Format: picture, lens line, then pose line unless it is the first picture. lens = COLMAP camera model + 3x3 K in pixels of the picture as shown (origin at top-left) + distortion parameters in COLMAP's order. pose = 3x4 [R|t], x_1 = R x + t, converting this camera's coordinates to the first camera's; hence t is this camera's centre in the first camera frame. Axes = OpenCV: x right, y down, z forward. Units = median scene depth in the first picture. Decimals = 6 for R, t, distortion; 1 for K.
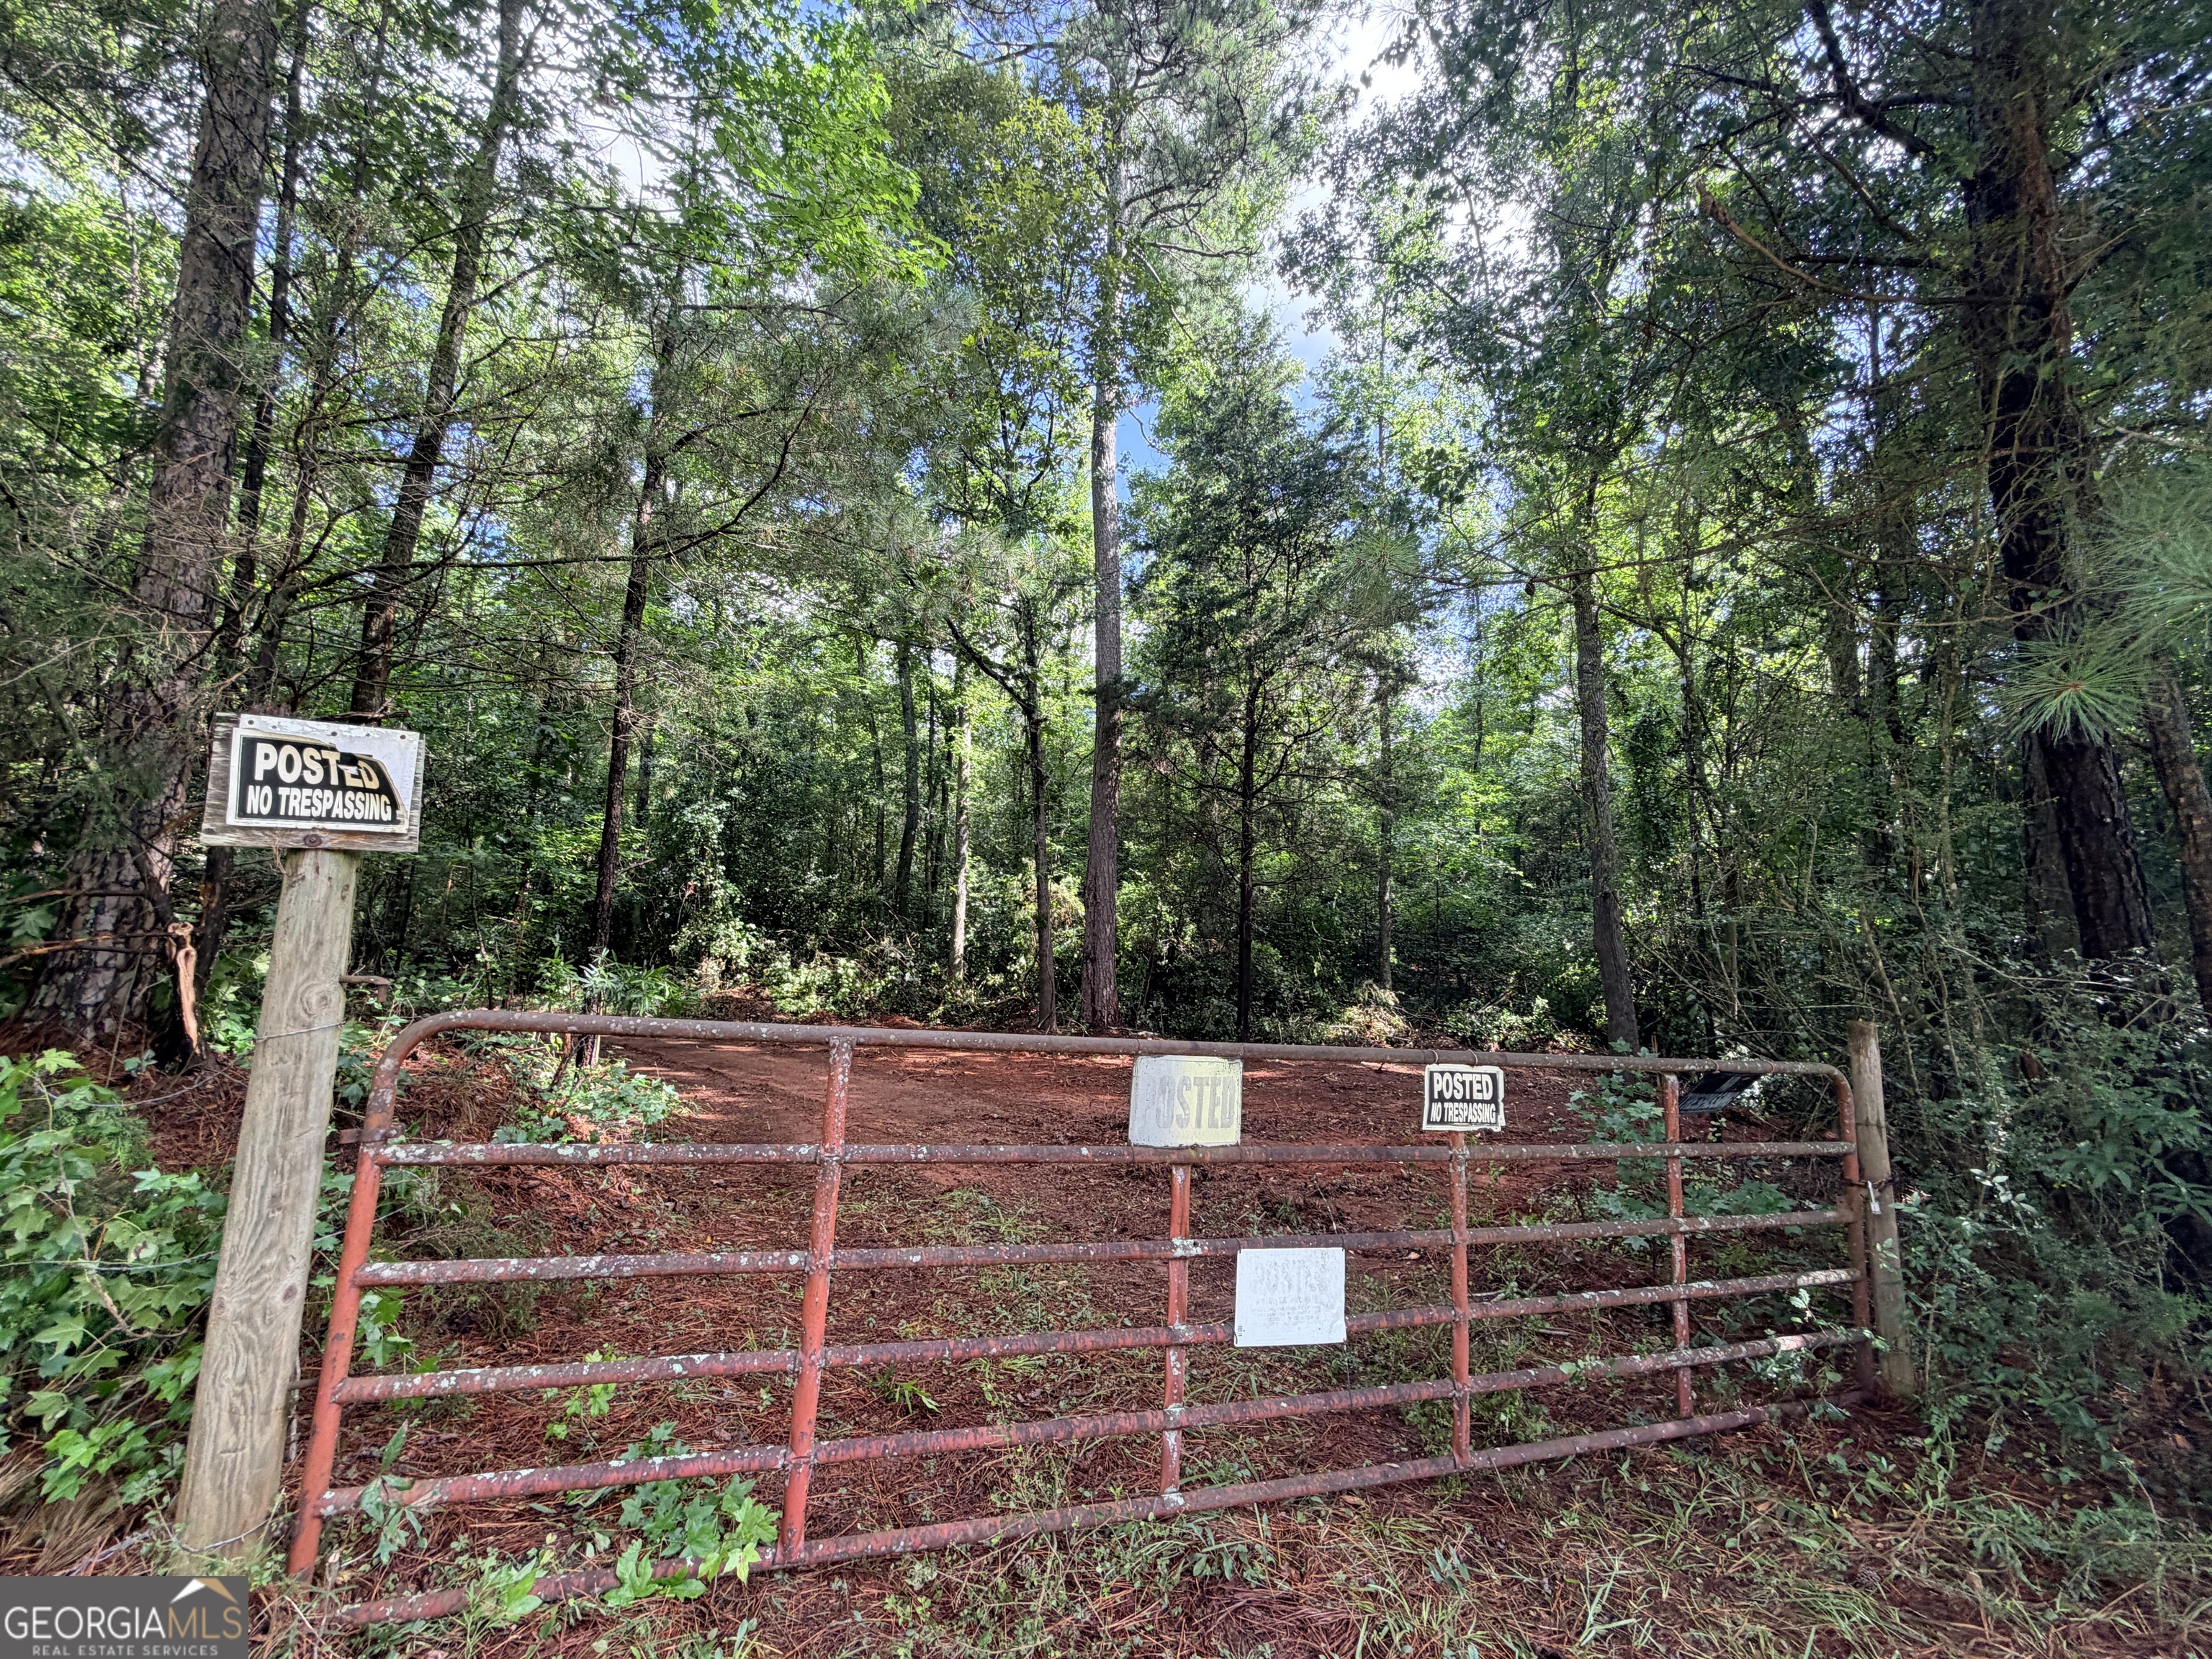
lens RADIAL K [[880.5, 0, 1100.9], [0, 880.5, 824.5], [0, 0, 1]] dist [-0.003460, 0.000010]
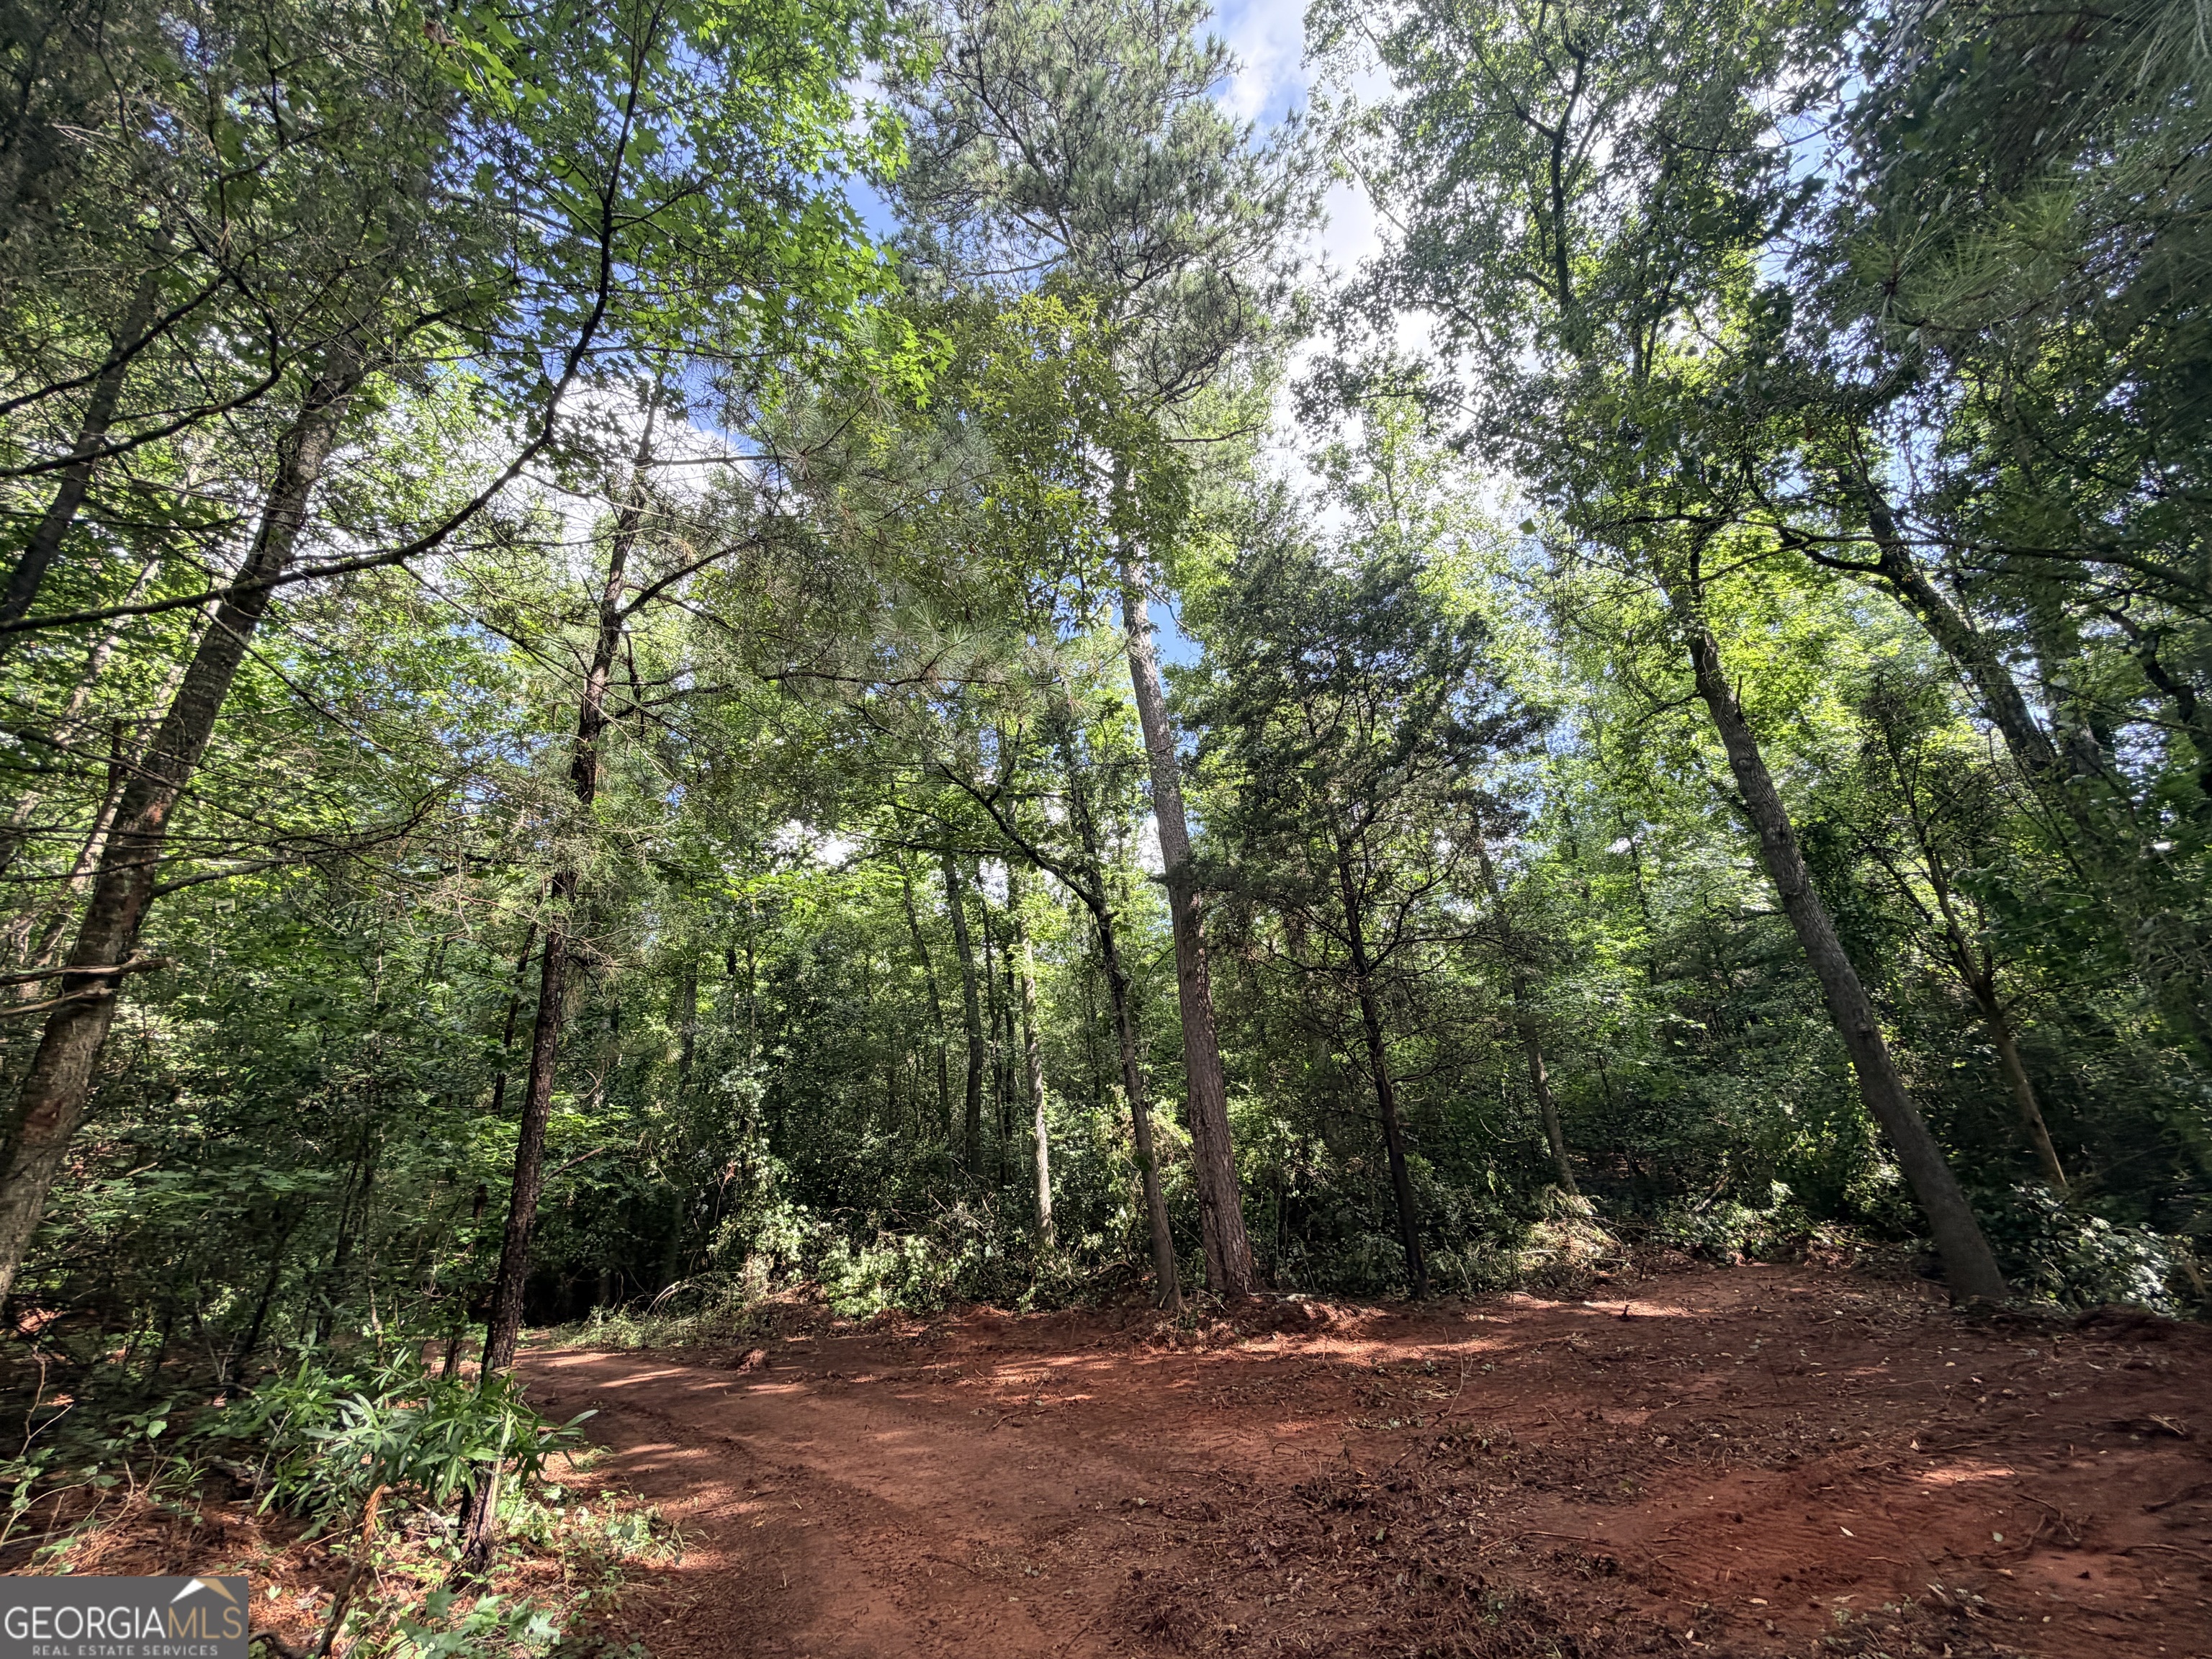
lens RADIAL K [[880.5, 0, 1100.9], [0, 880.5, 824.5], [0, 0, 1]] dist [-0.003460, 0.000010]
pose [[0.988839, -0.142397, -0.043820, -0.021188], [0.127357, 0.960519, -0.247353, 0.005849], [0.077312, 0.239011, 0.967934, 0.110178]]
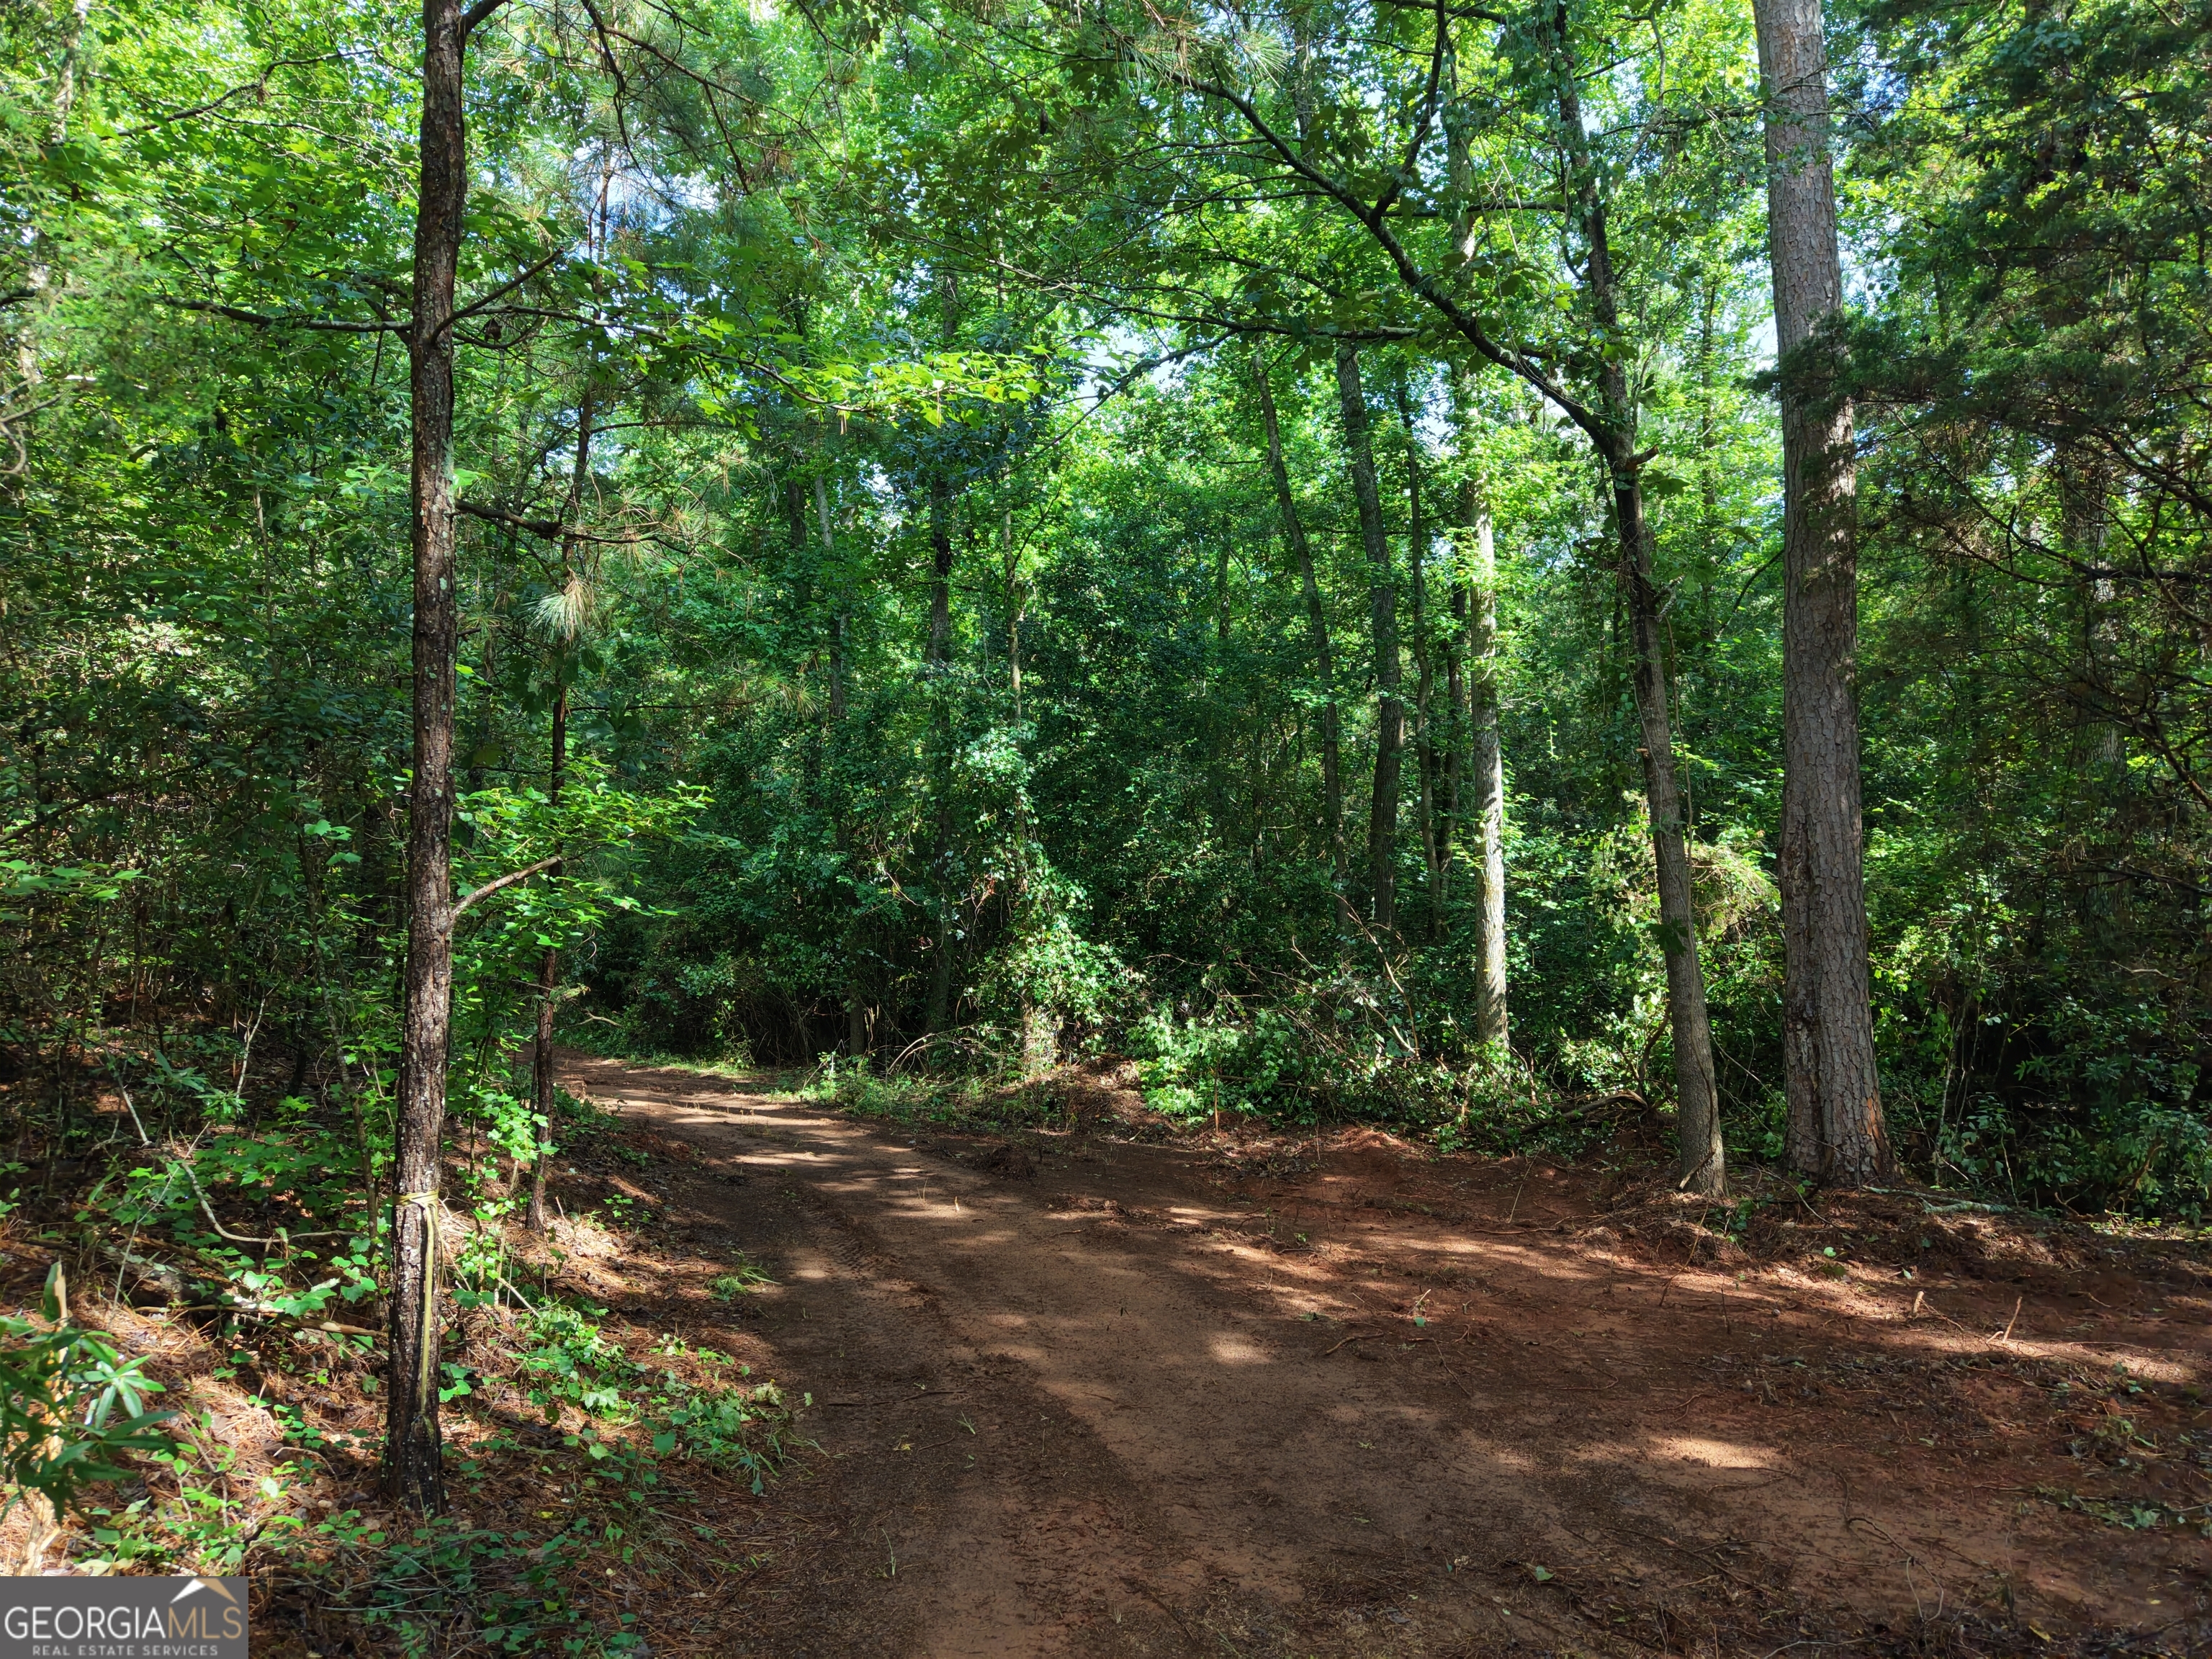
lens RADIAL K [[1474.7, 0, 1093.3], [0, 1474.7, 825.2], [0, 0, 1]] dist [0.010394, -0.001533]
pose [[0.900838, -0.055762, -0.430559, -0.007120], [0.077493, 0.996444, 0.033085, 0.009074], [0.427183, -0.063170, 0.901956, 0.186573]]
